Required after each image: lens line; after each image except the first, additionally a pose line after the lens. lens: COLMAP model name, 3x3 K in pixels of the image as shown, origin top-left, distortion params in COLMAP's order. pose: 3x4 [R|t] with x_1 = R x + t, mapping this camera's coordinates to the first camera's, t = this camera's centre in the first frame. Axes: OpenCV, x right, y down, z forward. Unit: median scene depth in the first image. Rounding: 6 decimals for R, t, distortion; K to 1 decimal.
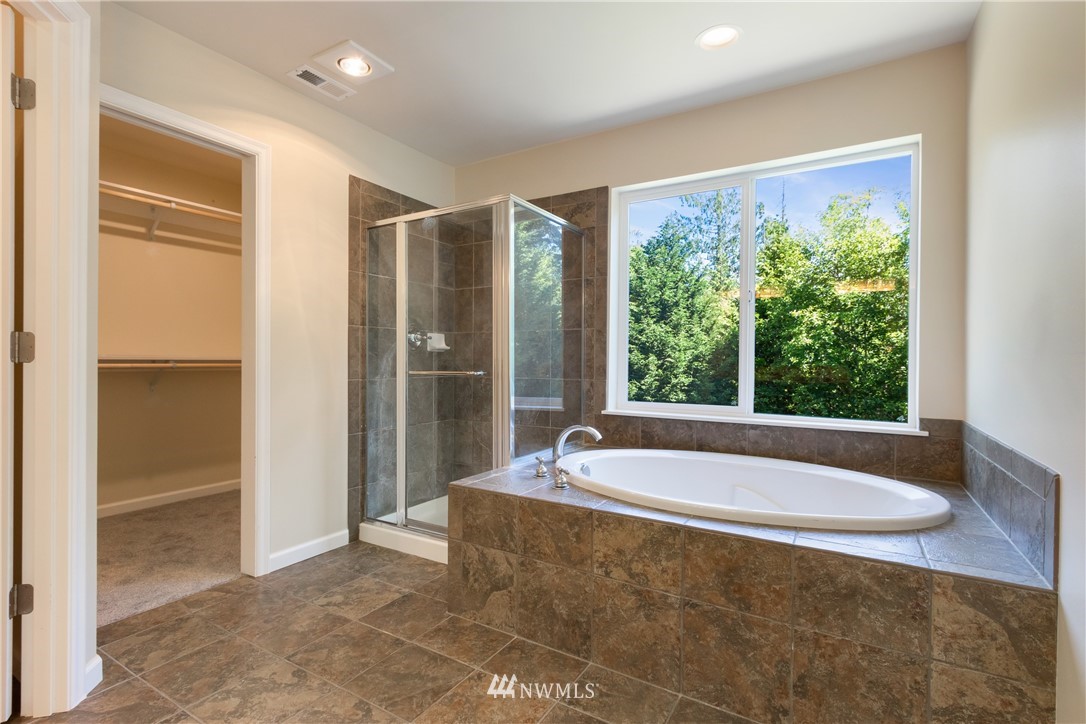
lens RADIAL K [[506.3, 0, 537.4], [0, 506.3, 359.1], [0, 0, 1]] dist [0.008711, -0.000622]
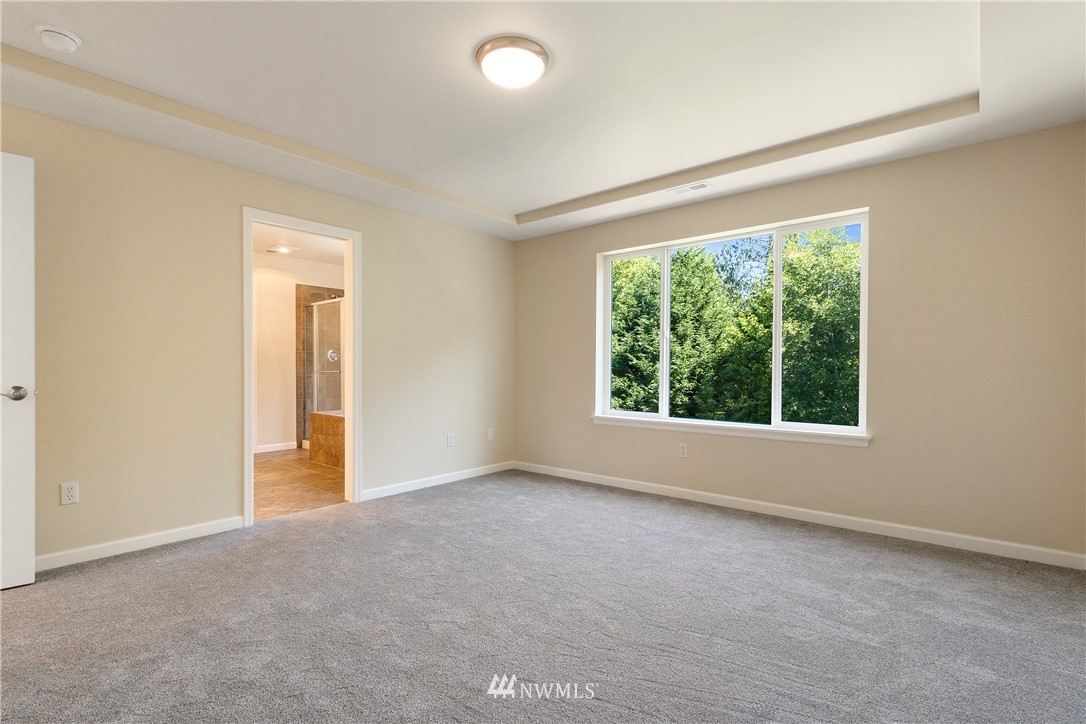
lens RADIAL K [[505.0, 0, 545.0], [0, 505.0, 370.8], [0, 0, 1]] dist [0.000614, -0.000148]
pose [[0.988214, -0.002943, -0.153052, 0.150567], [0.004042, 0.999968, 0.006867, 0.001427], [0.153027, -0.007405, 0.988194, -0.147860]]
